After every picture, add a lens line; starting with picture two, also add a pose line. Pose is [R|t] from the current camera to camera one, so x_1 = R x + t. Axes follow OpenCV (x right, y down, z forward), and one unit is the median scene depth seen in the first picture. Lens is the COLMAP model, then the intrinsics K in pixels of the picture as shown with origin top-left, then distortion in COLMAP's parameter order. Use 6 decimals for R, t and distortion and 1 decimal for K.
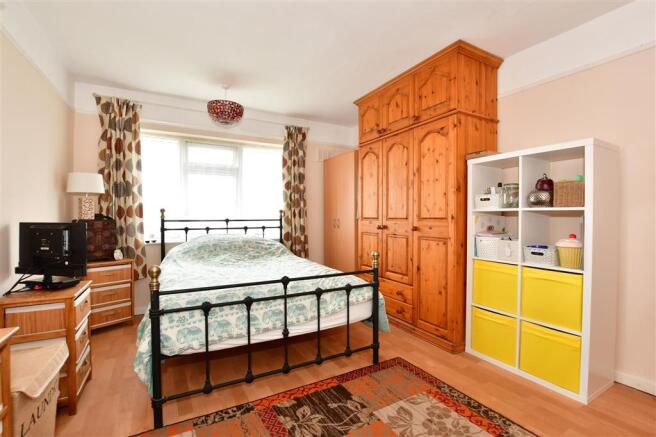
lens RADIAL K [[292.1, 0, 328.0], [0, 292.1, 218.5], [0, 0, 1]] dist [-0.039599, 0.008420]
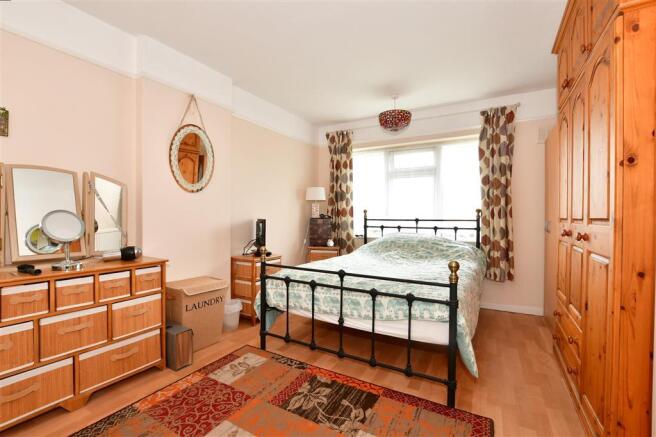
lens RADIAL K [[290.1, 0, 328.0], [0, 290.1, 218.5], [0, 0, 1]] dist [-0.032797, 0.000172]
pose [[0.515740, 0.009210, -0.856695, 0.454012], [-0.010393, 0.999936, 0.004493, -0.000412], [0.856682, 0.006587, 0.515803, 0.229407]]
